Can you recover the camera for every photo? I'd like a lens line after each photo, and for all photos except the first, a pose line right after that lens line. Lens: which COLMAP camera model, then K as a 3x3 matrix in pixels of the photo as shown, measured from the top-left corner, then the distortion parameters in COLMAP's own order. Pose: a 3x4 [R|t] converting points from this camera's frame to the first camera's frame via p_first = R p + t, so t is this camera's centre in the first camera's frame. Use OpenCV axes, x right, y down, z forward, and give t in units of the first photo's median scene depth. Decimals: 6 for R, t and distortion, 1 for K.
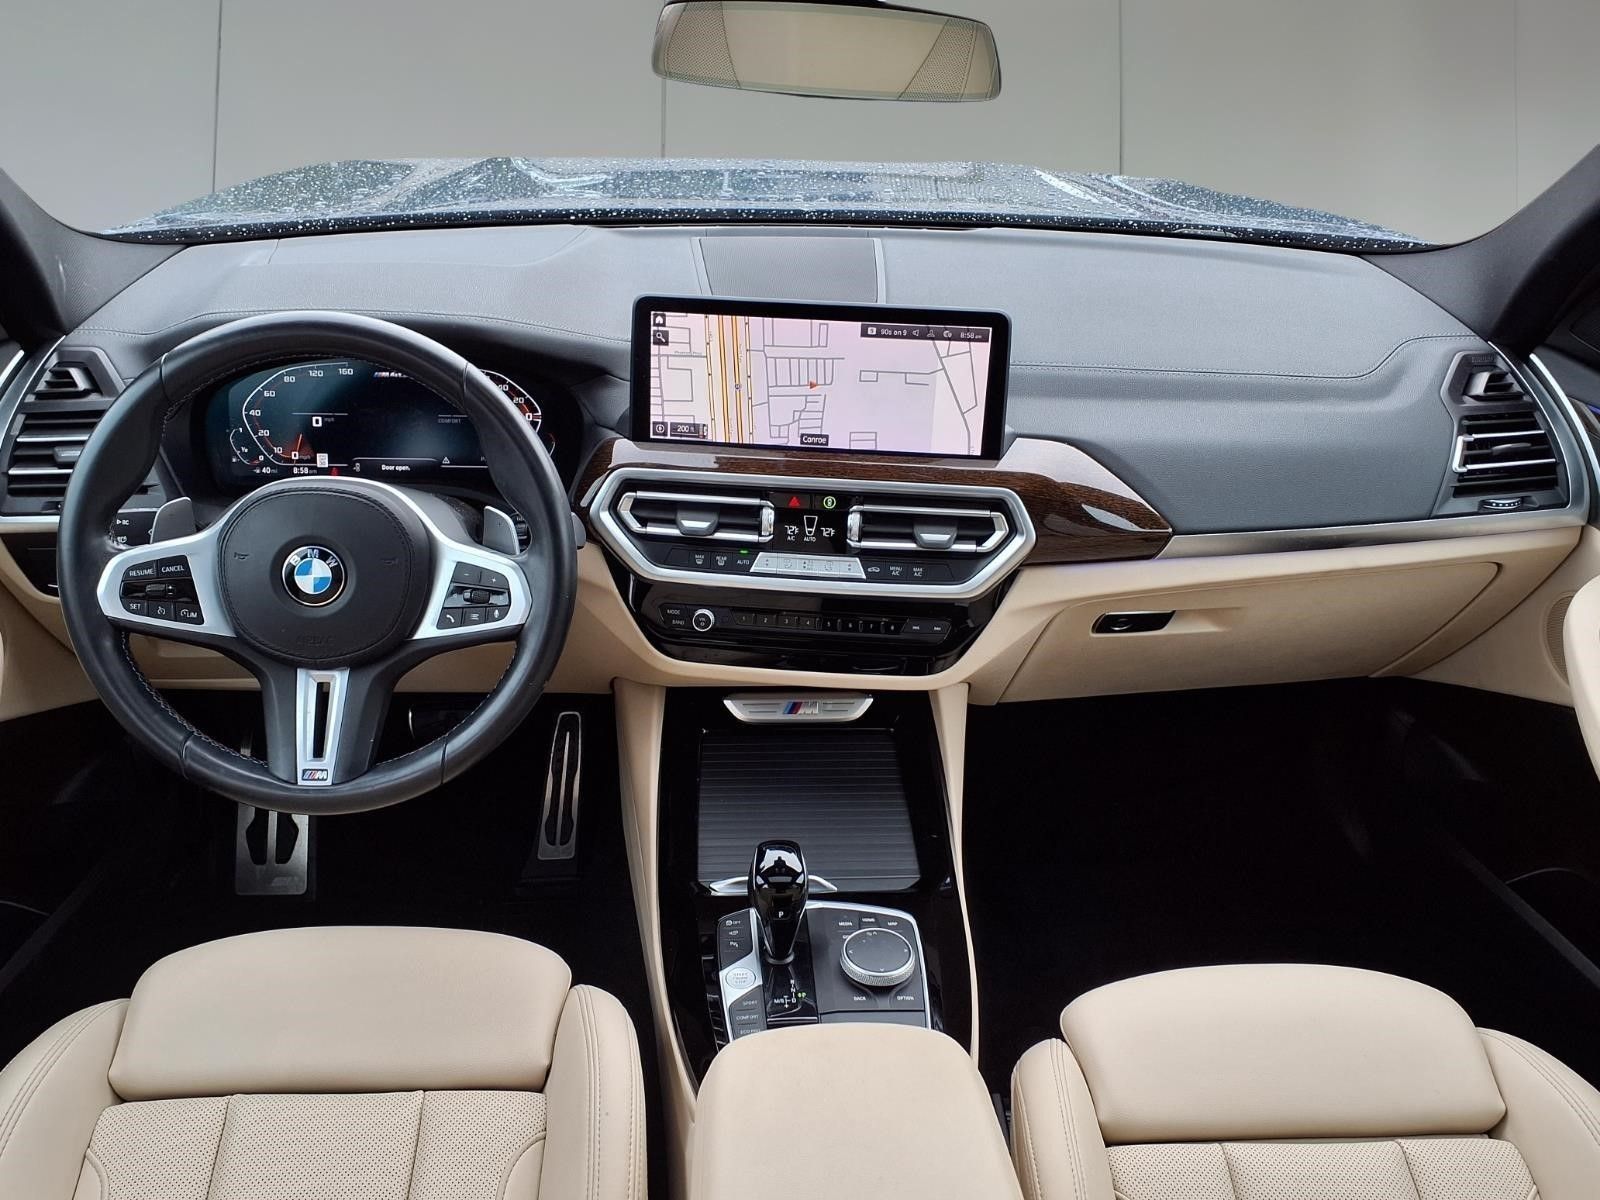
lens RADIAL K [[1217.7, 0, 796.8], [0, 1217.7, 618.1], [0, 0, 1]] dist [0.179229, -0.293678]
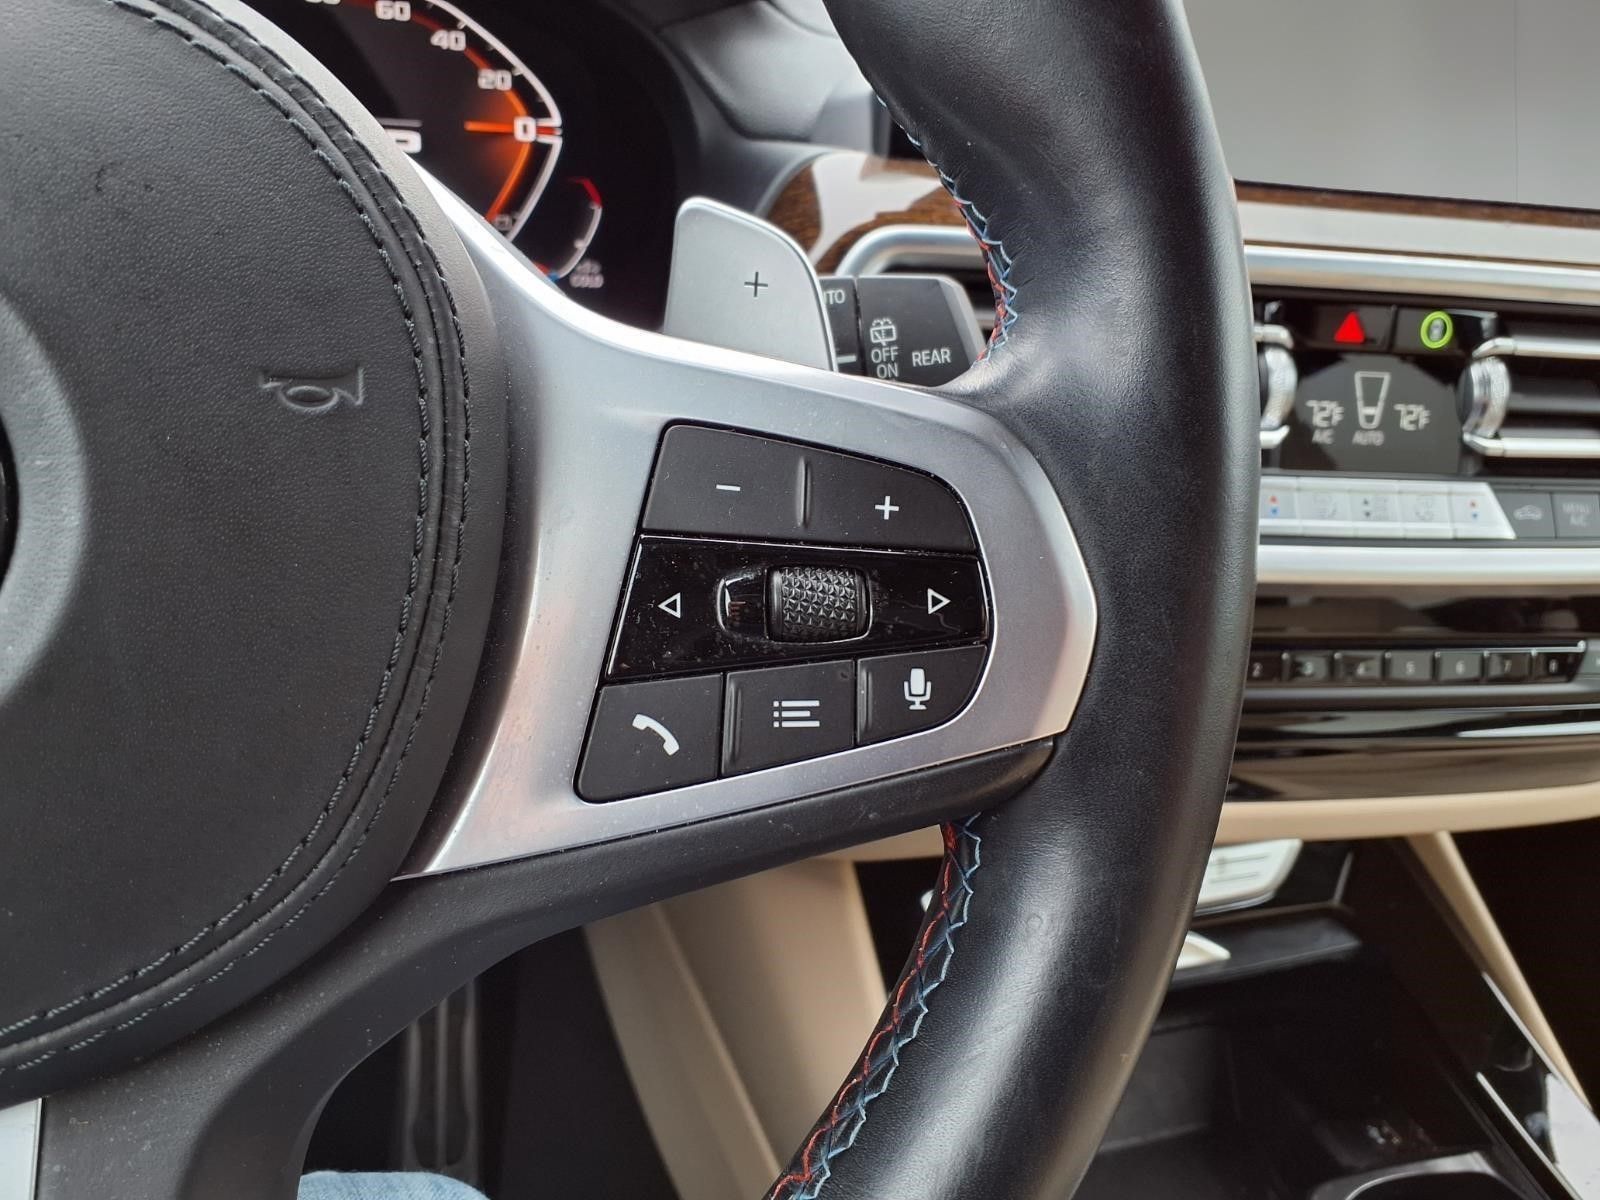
lens RADIAL K [[1160.4, 0, 698.2], [0, 1160.4, 670.7], [0, 0, 1]] dist [0.000203, -0.001955]
pose [[0.972243, -0.064458, 0.224921, -0.267435], [0.068286, 0.997623, -0.009274, -0.005942], [-0.223788, 0.024376, 0.974333, 0.713981]]
